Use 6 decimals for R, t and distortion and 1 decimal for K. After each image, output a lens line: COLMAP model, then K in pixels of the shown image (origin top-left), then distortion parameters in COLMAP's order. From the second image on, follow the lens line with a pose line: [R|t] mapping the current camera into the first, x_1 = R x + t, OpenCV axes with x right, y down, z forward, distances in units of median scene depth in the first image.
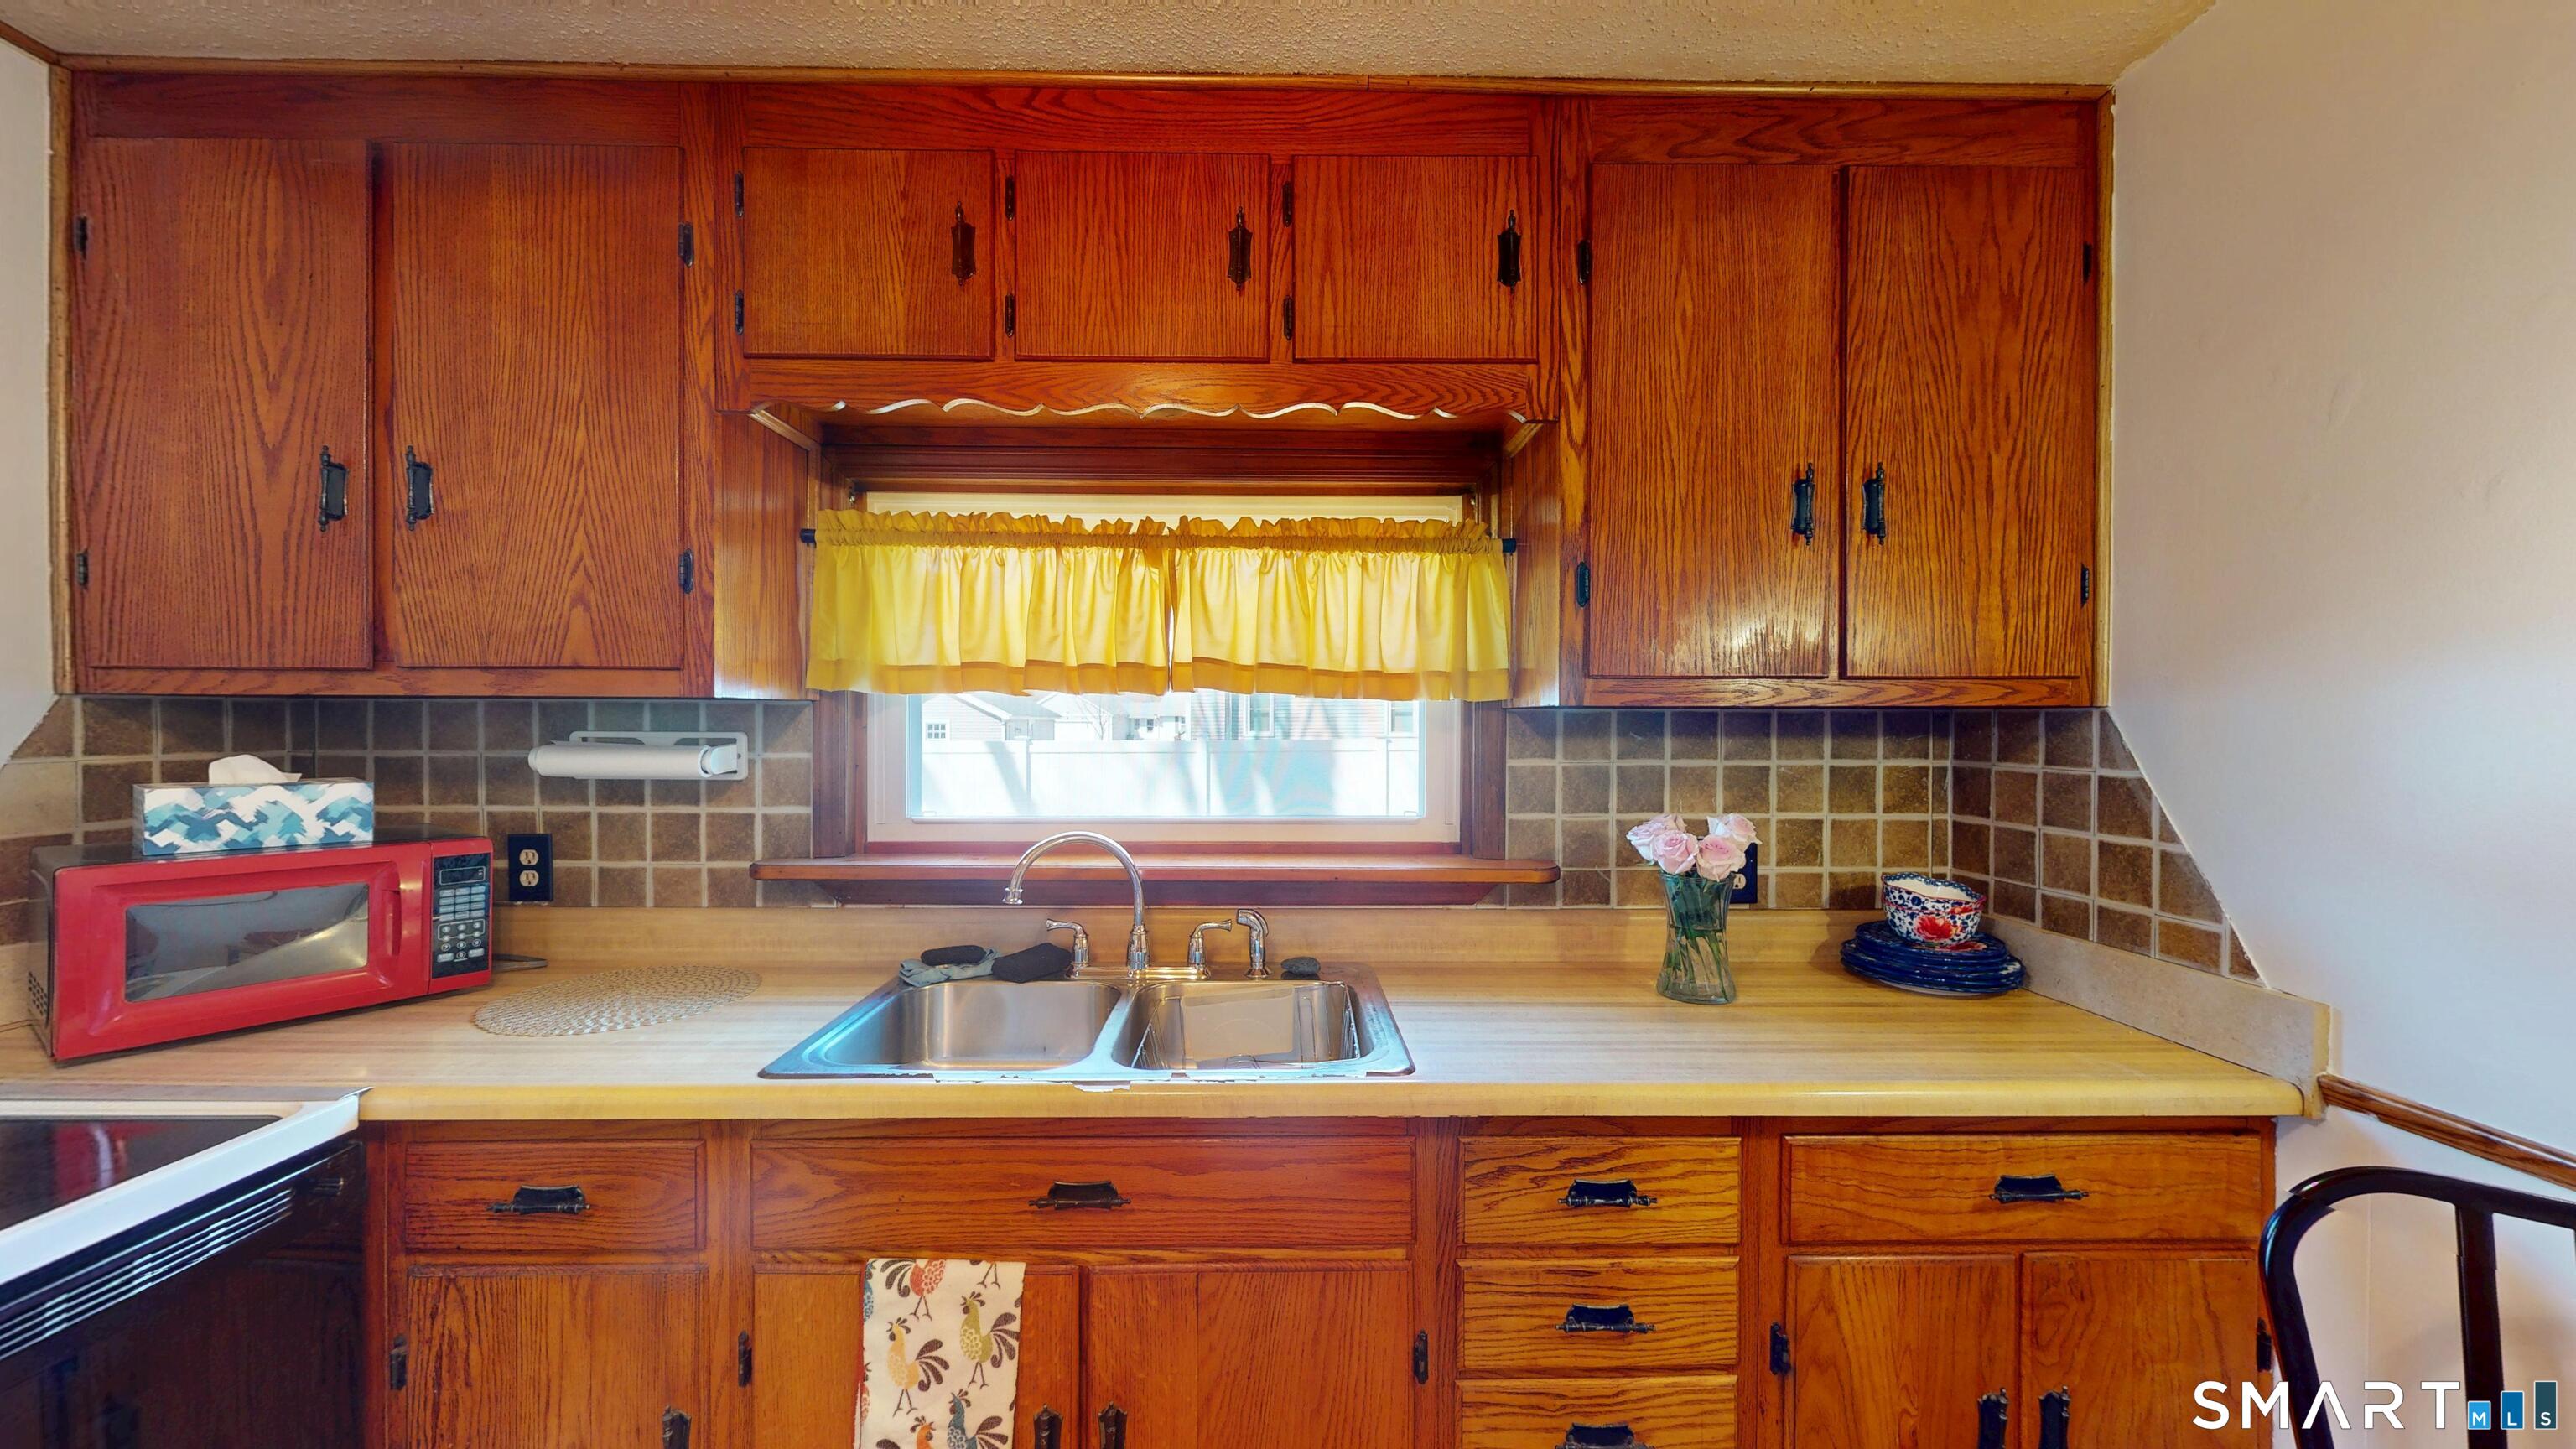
lens RADIAL K [[945.1, 0, 1289.8], [0, 945.1, 727.9], [0, 0, 1]] dist [-0.000537, 0.000829]
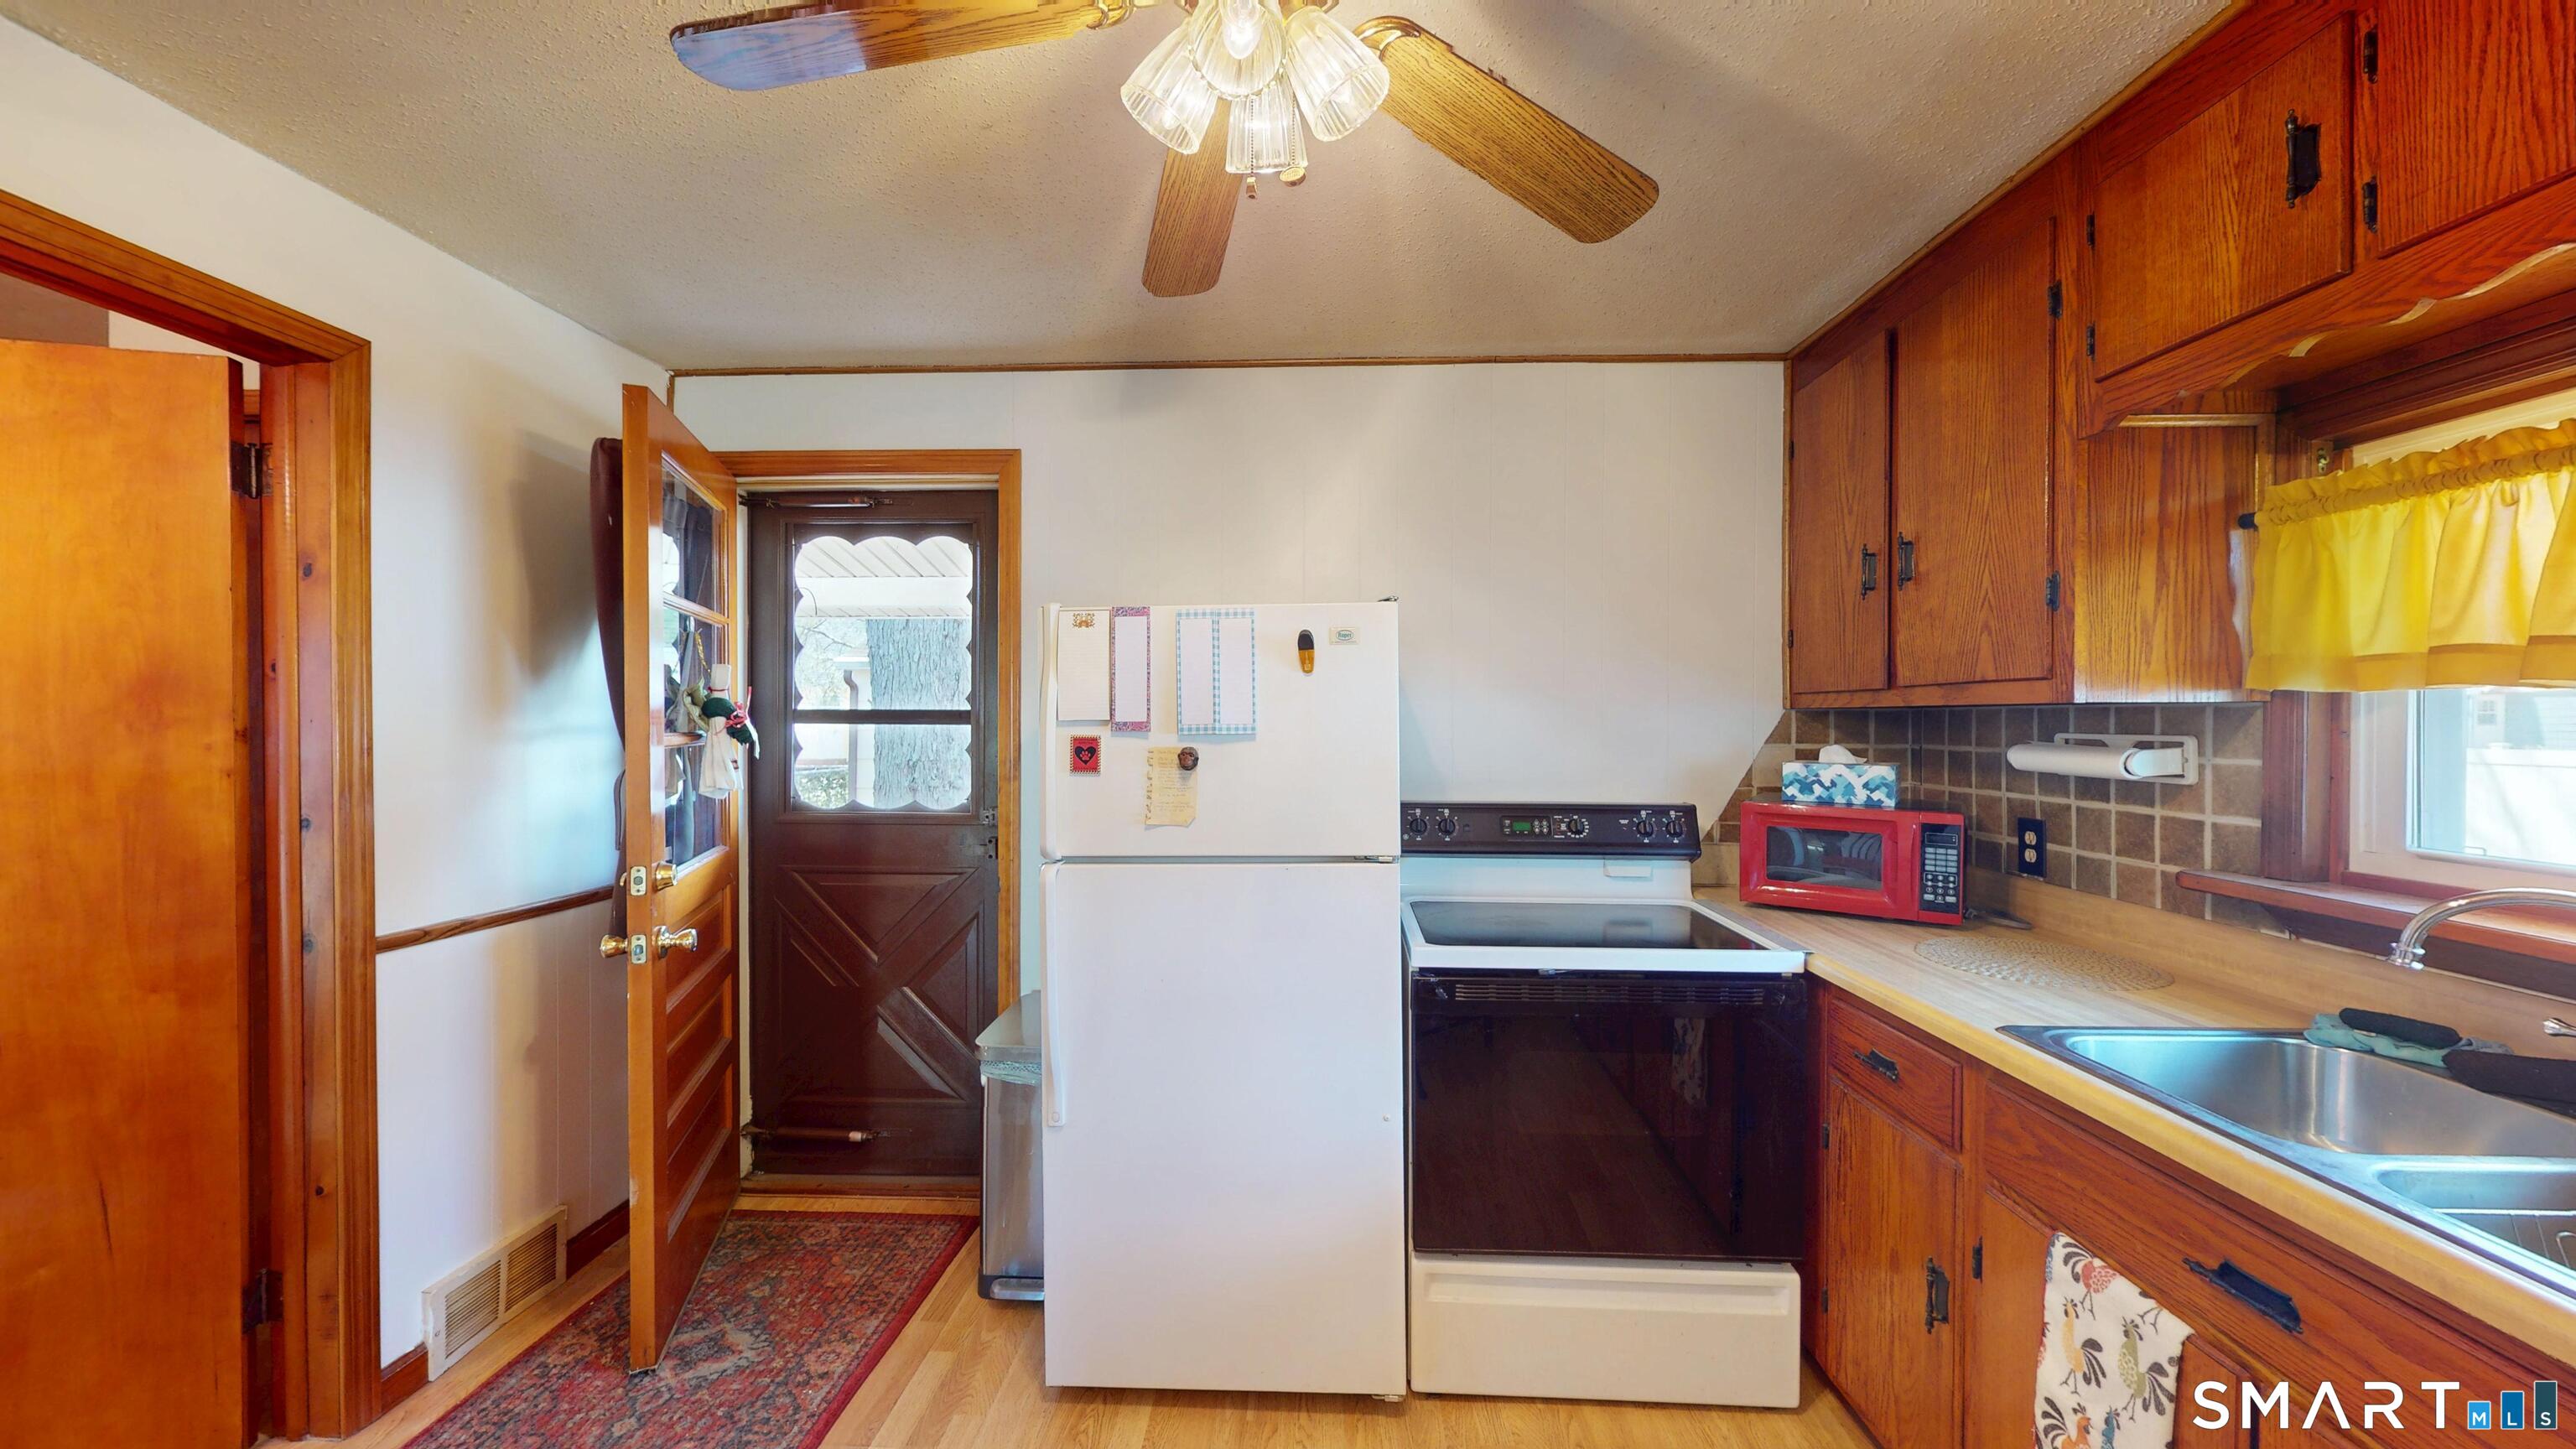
lens RADIAL K [[945.1, 0, 1294.2], [0, 945.1, 721.7], [0, 0, 1]] dist [-0.000537, 0.000829]
pose [[-0.049388, -0.001442, -0.998779, 0.524127], [-0.007366, 0.999972, -0.001079, -0.002504], [0.998752, 0.007303, -0.049397, 0.150972]]
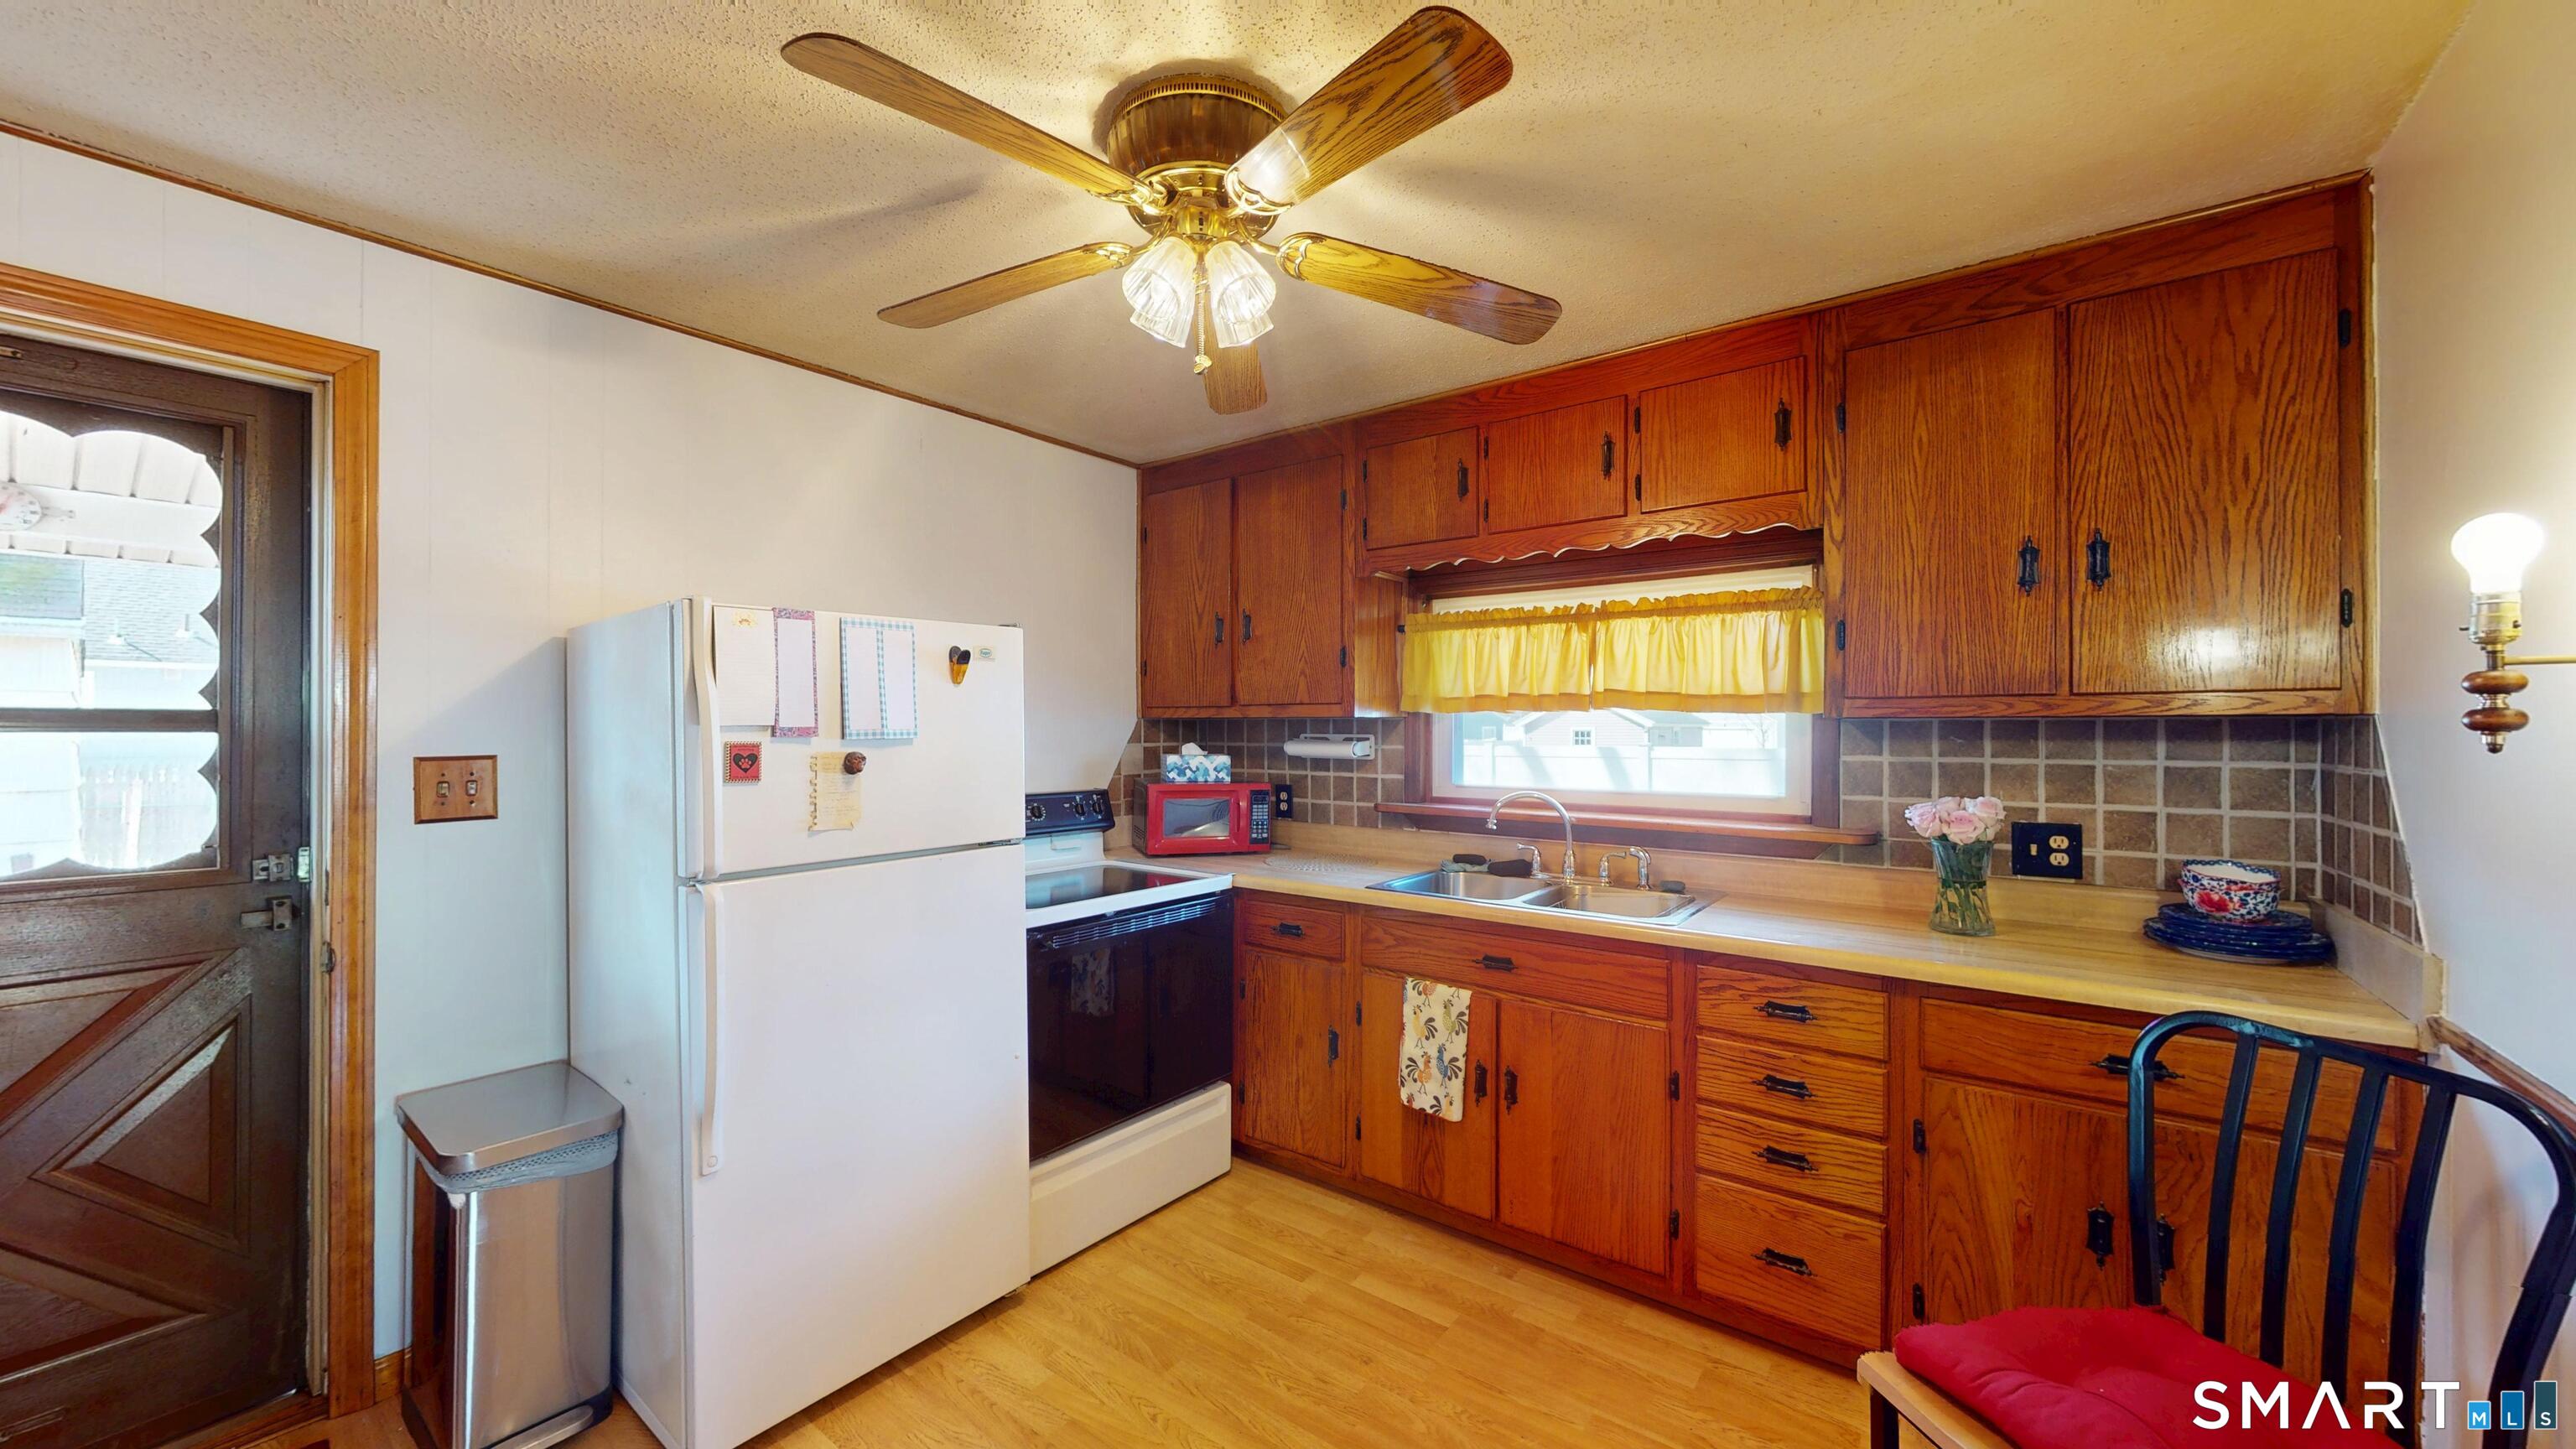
lens RADIAL K [[945.1, 0, 1296.8], [0, 945.1, 712.1], [0, 0, 1]] dist [-0.000537, 0.000829]
pose [[0.789290, -0.011839, -0.613907, 0.549527], [-0.003054, 0.999726, -0.023206, 0.005271], [0.614013, 0.020191, 0.789037, -0.694193]]
